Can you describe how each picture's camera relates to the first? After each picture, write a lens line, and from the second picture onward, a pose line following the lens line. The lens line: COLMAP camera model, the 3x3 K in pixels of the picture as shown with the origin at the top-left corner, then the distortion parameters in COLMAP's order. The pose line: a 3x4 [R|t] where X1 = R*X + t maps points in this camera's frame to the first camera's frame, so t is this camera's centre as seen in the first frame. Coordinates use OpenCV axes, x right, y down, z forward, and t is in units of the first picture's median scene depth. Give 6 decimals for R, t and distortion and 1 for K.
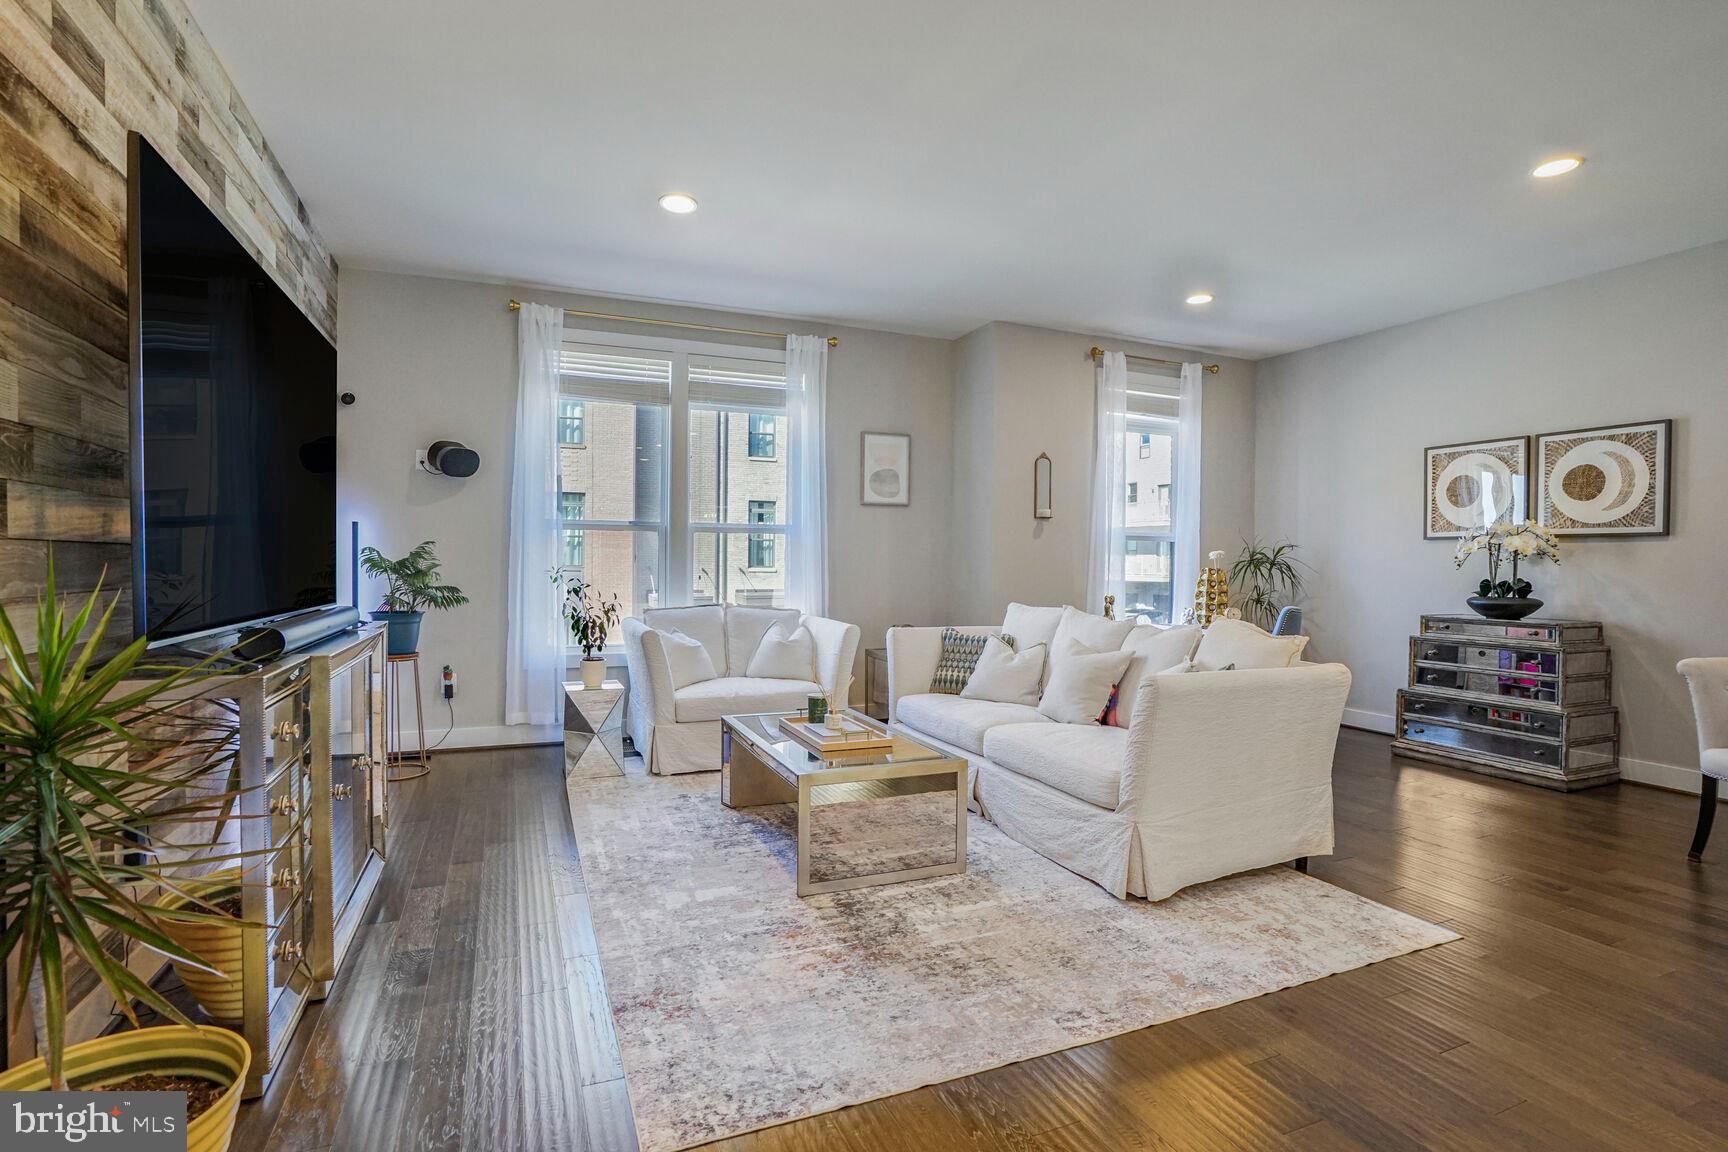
lens RADIAL K [[829.3, 0, 842.4], [0, 829.3, 572.0], [0, 0, 1]] dist [-0.053106, 0.017978]
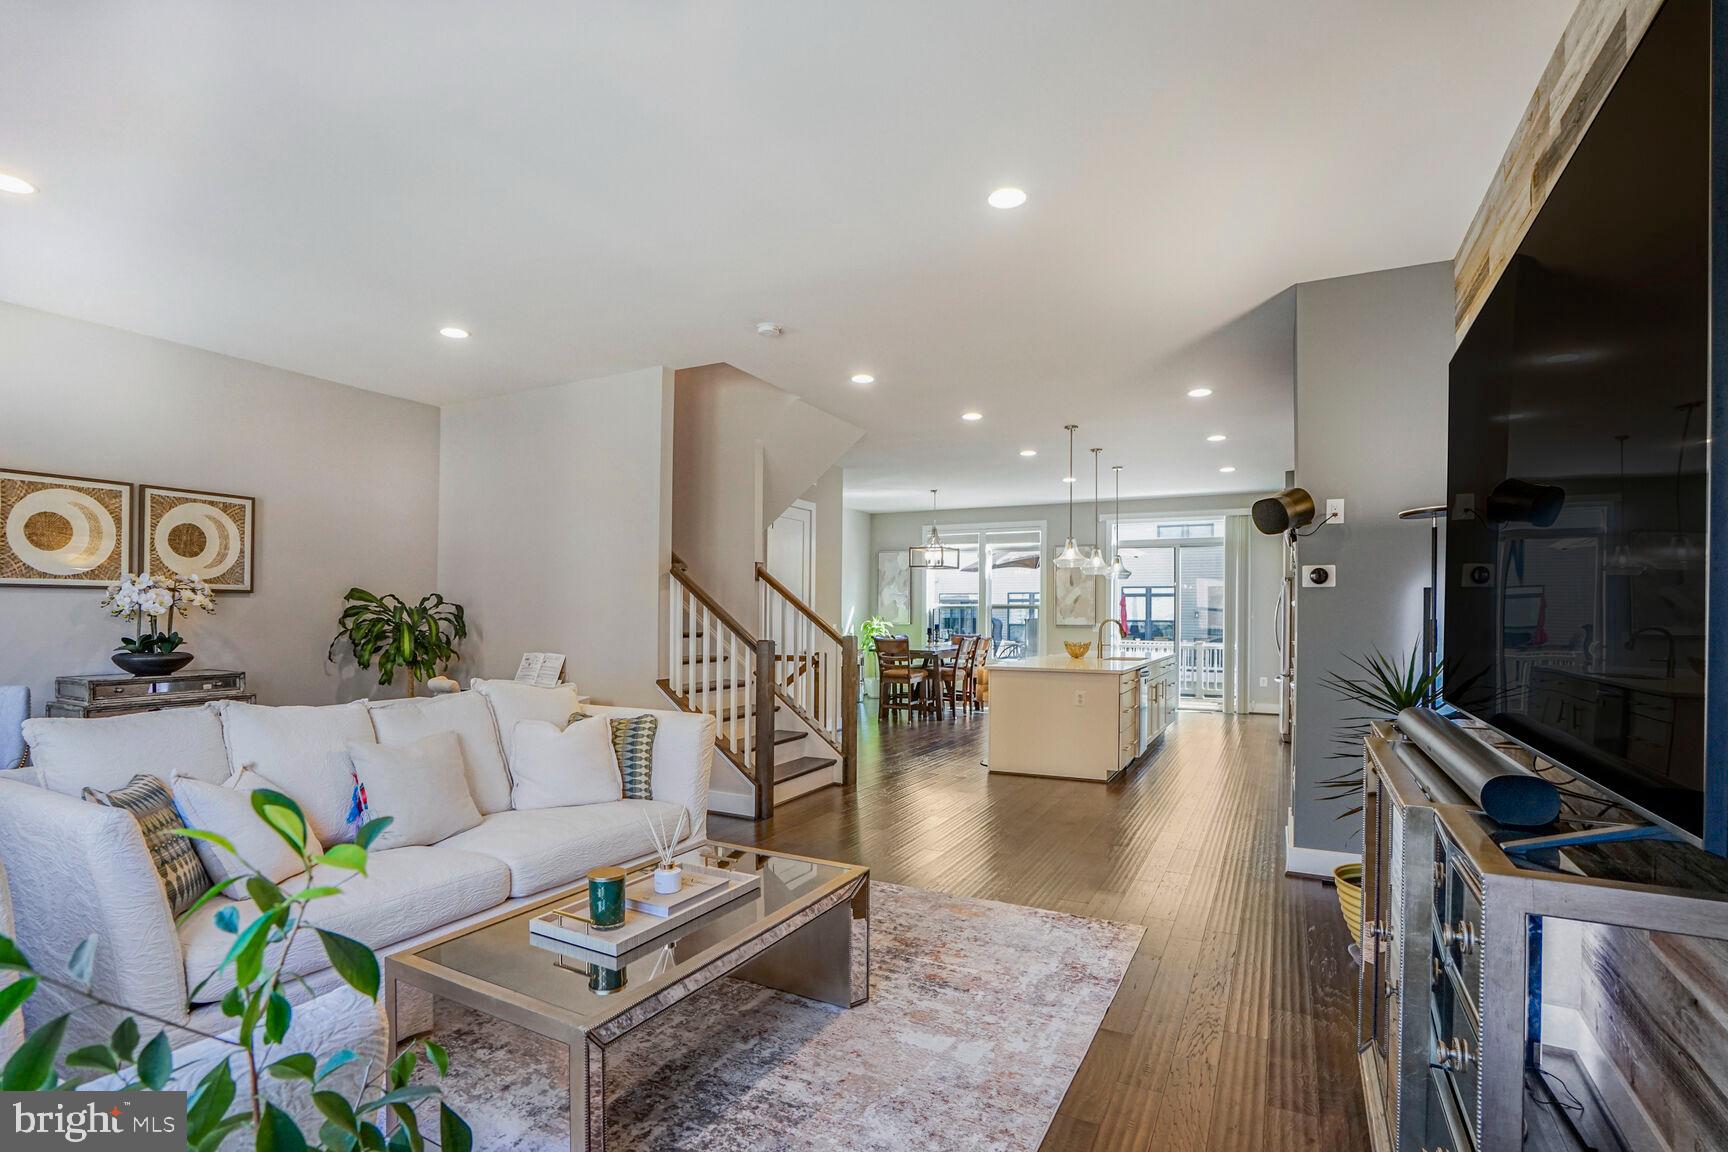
lens RADIAL K [[829.3, 0, 861.8], [0, 829.3, 604.5], [0, 0, 1]] dist [-0.053106, 0.017978]
pose [[-0.647943, -0.006142, 0.761664, -0.463645], [-0.001966, 0.999978, 0.006390, -0.034116], [-0.761686, 0.002643, -0.647941, 0.994498]]
